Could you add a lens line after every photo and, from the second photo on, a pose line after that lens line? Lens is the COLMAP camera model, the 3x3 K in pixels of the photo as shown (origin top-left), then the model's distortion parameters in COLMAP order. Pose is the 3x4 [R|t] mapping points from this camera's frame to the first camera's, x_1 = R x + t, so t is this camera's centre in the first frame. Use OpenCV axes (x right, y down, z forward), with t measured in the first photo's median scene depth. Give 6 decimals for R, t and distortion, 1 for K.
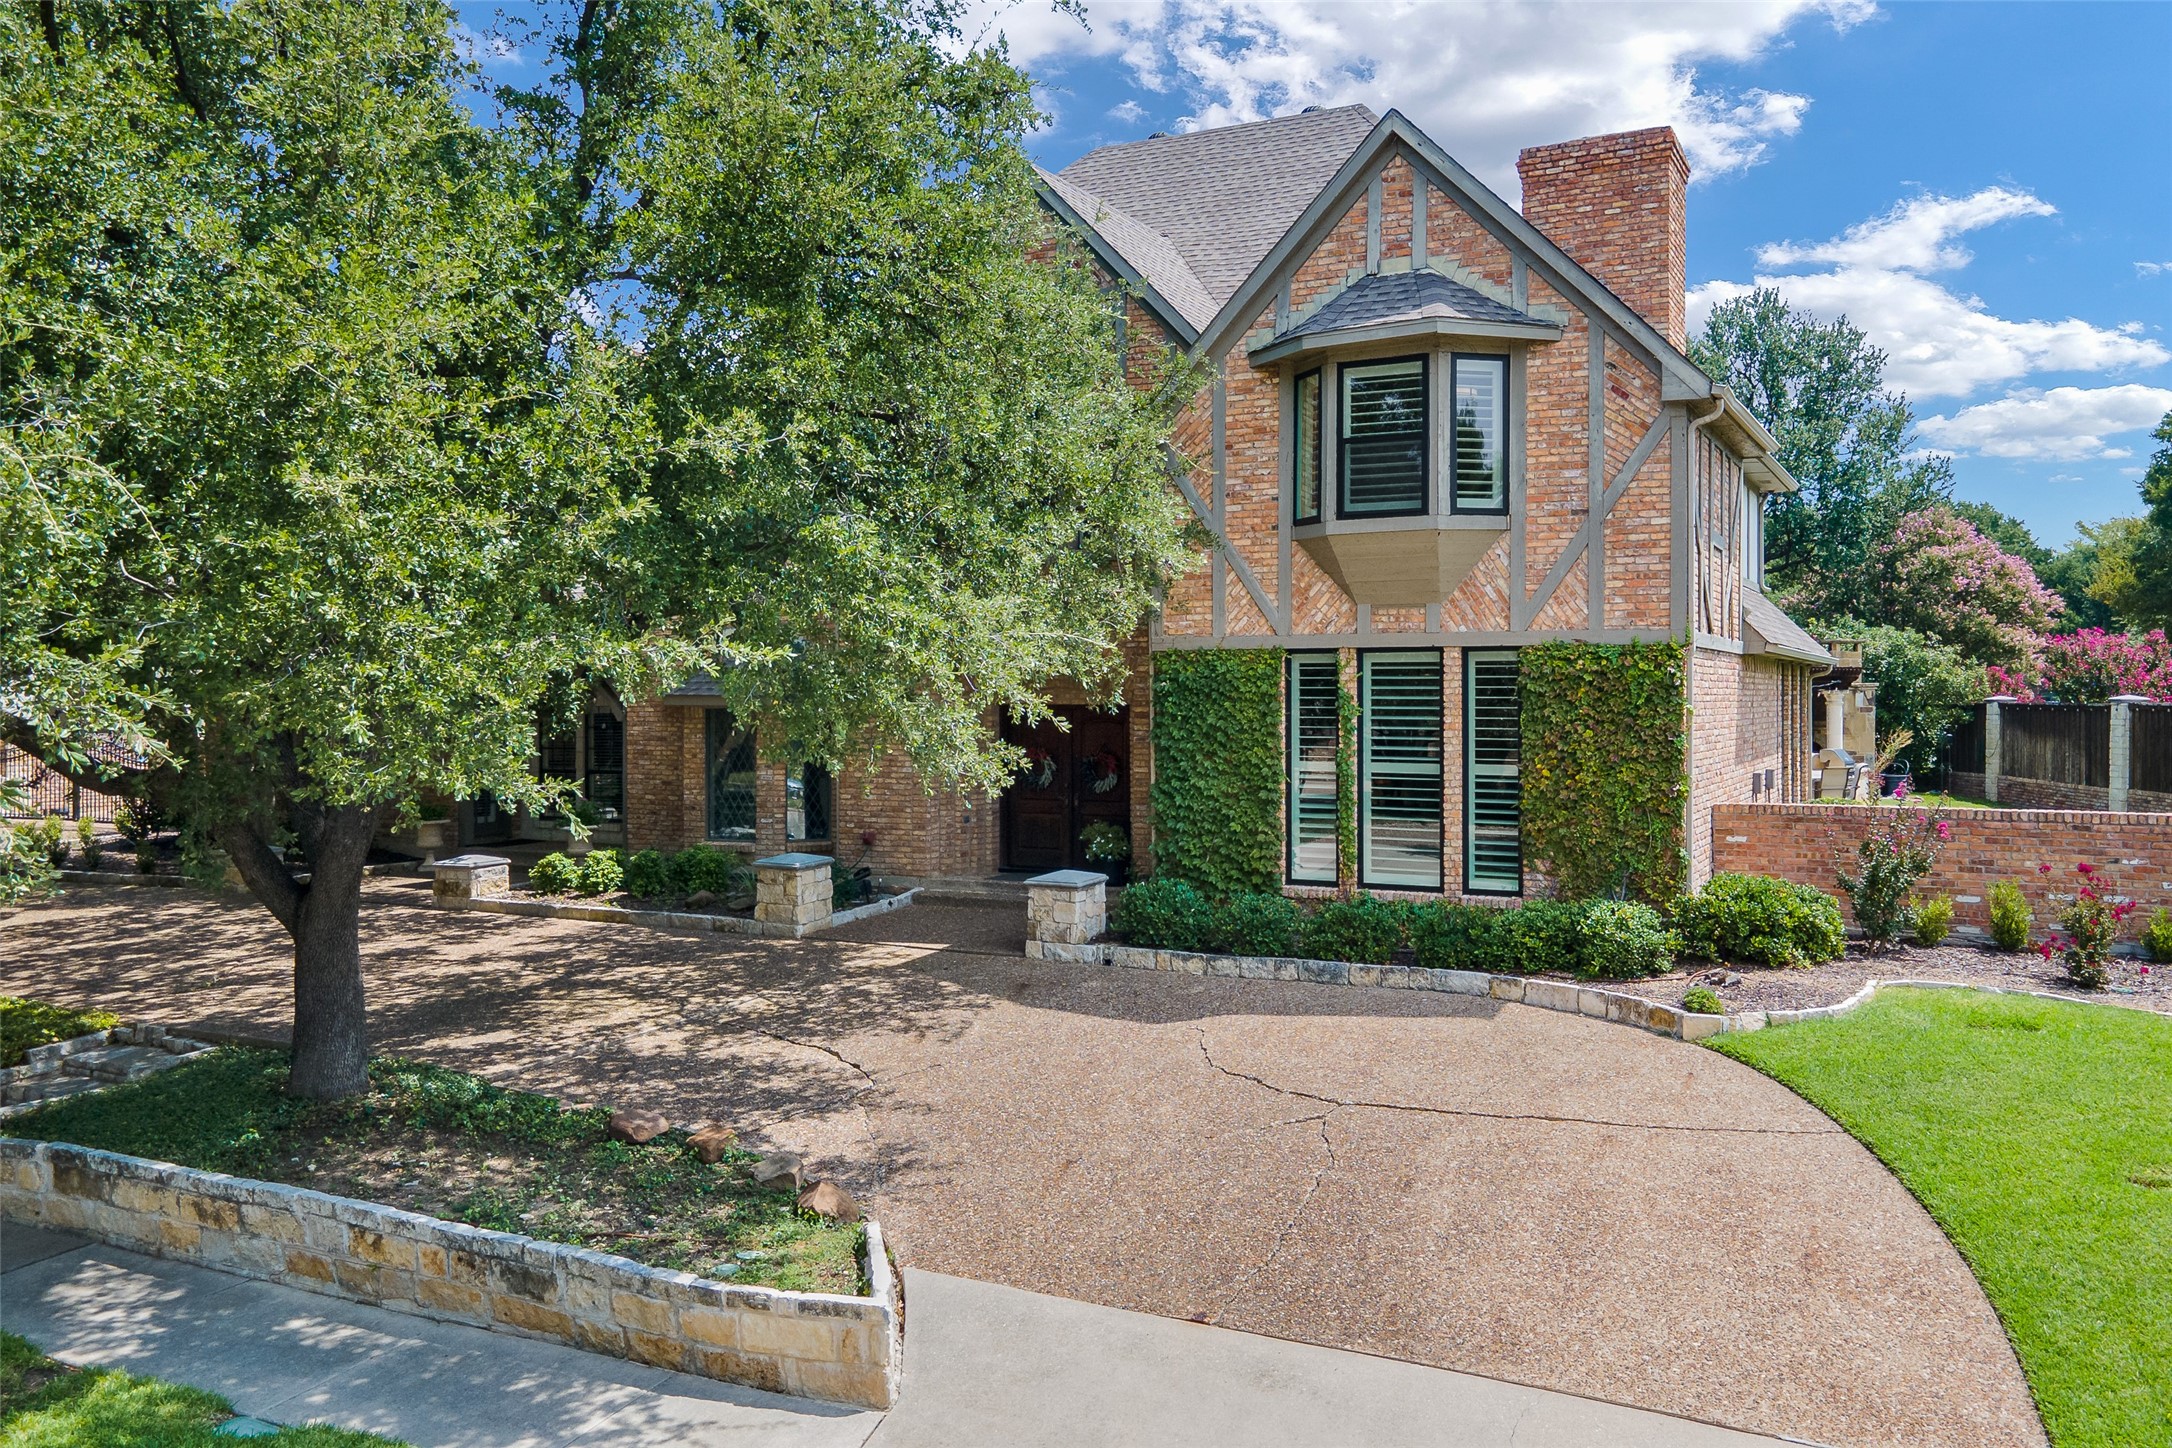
lens RADIAL K [[1686.0, 0, 1091.6], [0, 1686.0, 734.7], [0, 0, 1]] dist [-0.013605, -0.002577]
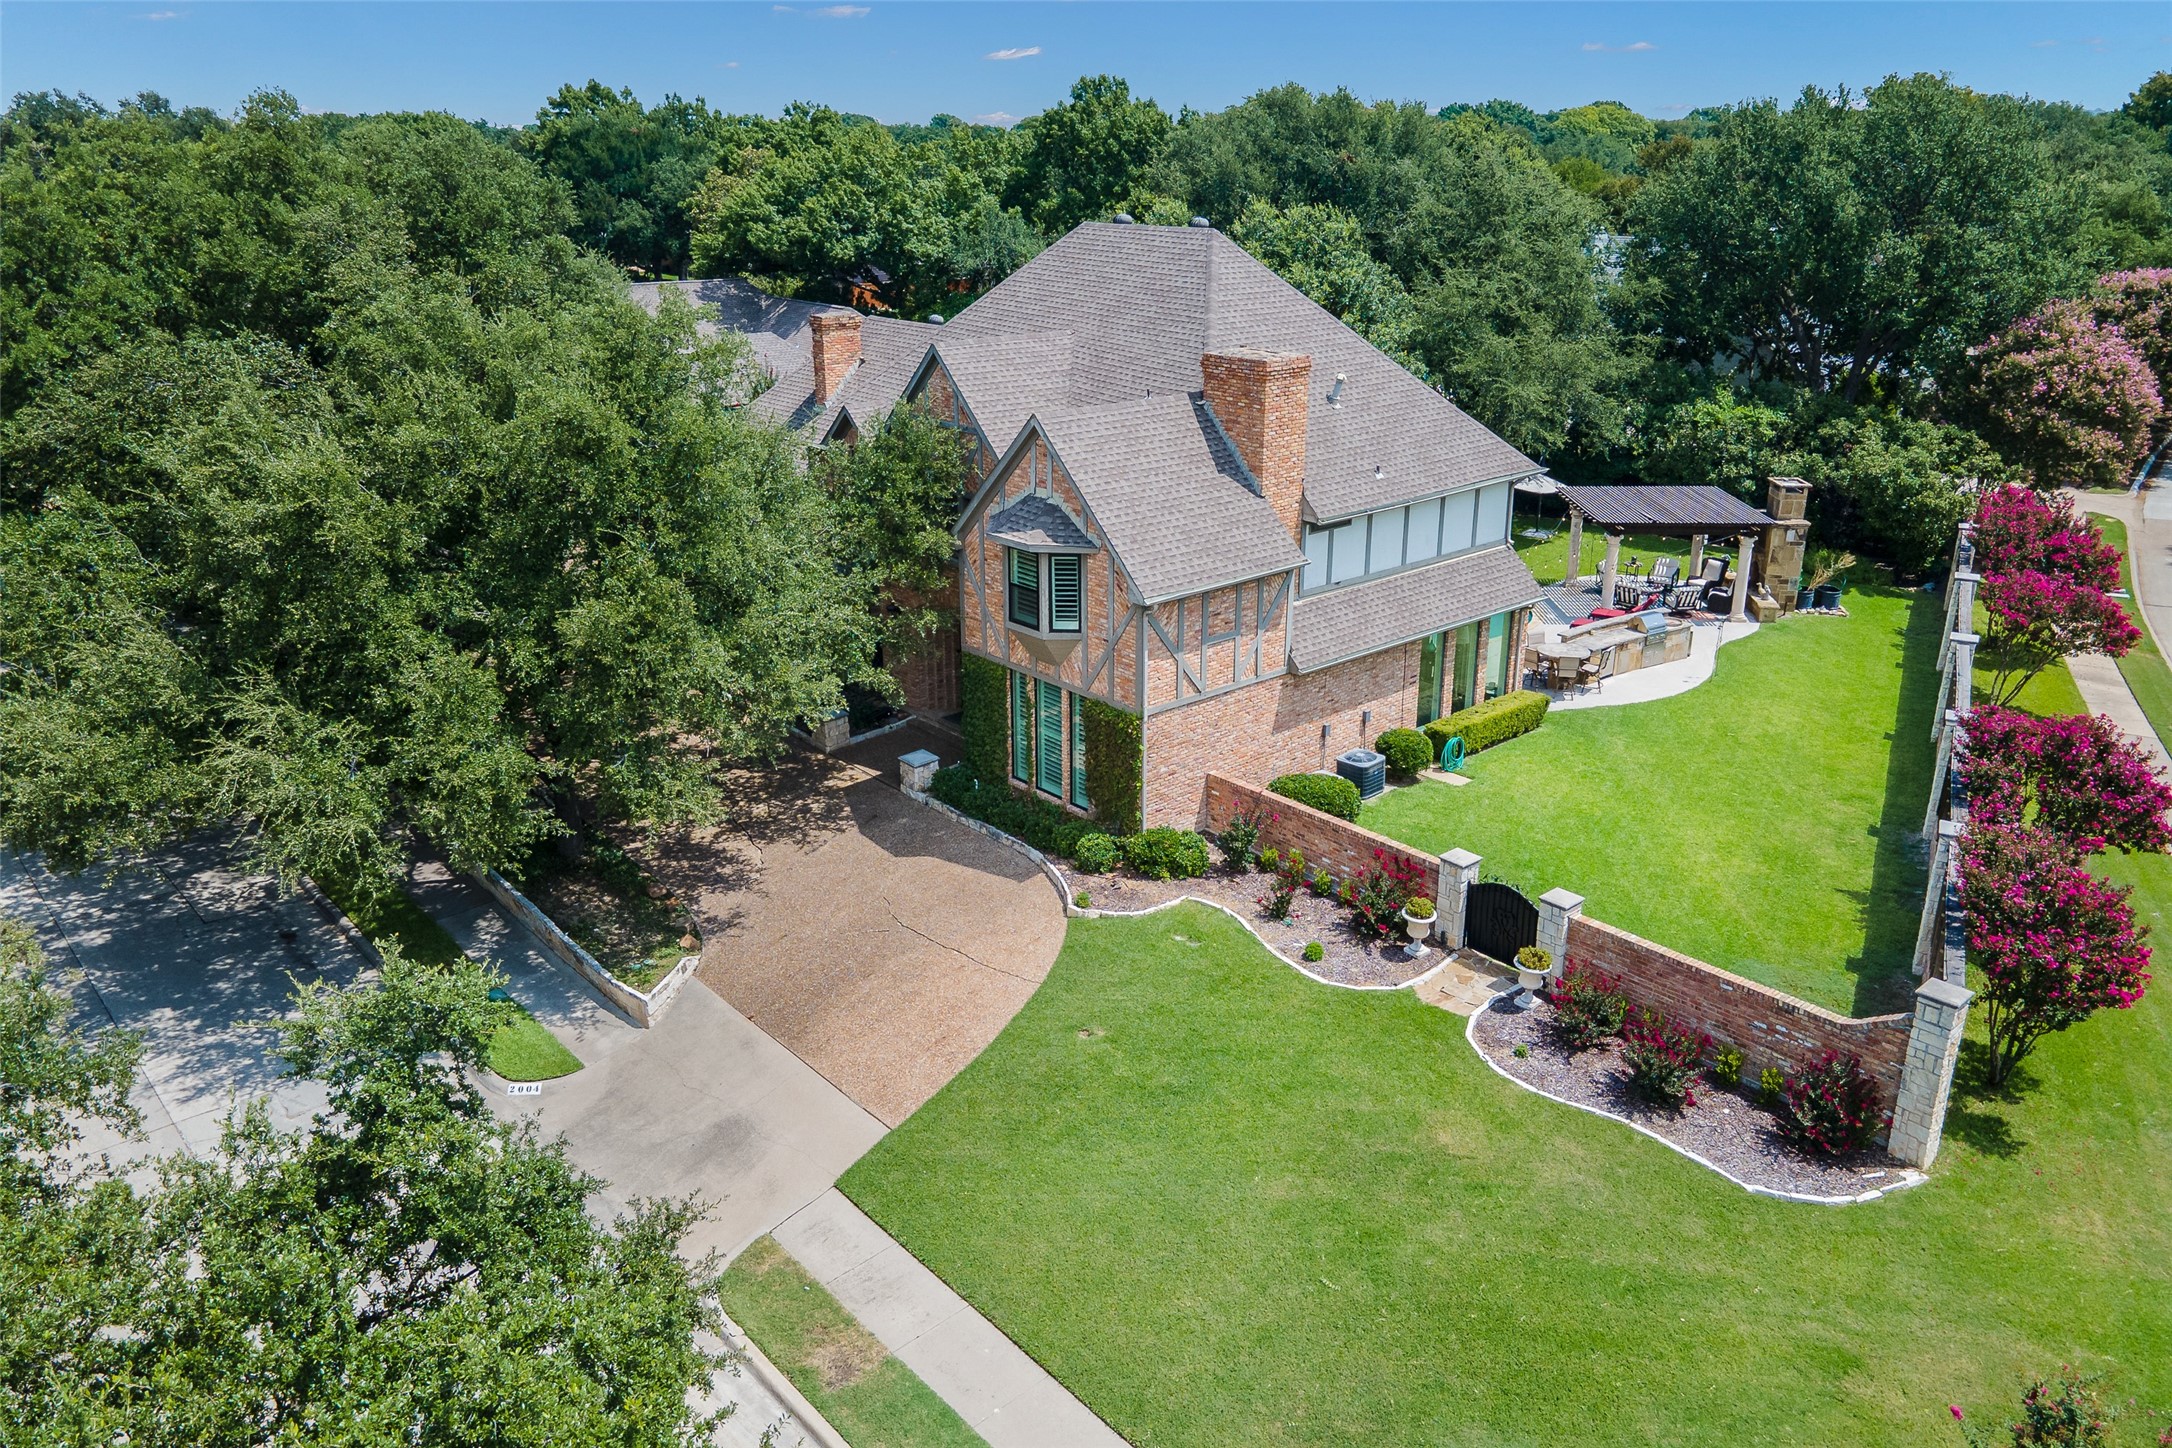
lens RADIAL K [[1686.0, 0, 1083.8], [0, 1686.0, 715.4], [0, 0, 1]] dist [-0.013605, -0.002577]
pose [[0.924425, 0.127385, -0.359461, 0.974334], [0.000532, 0.942133, 0.335238, -0.701990], [0.381364, -0.310094, 0.870864, -0.741927]]
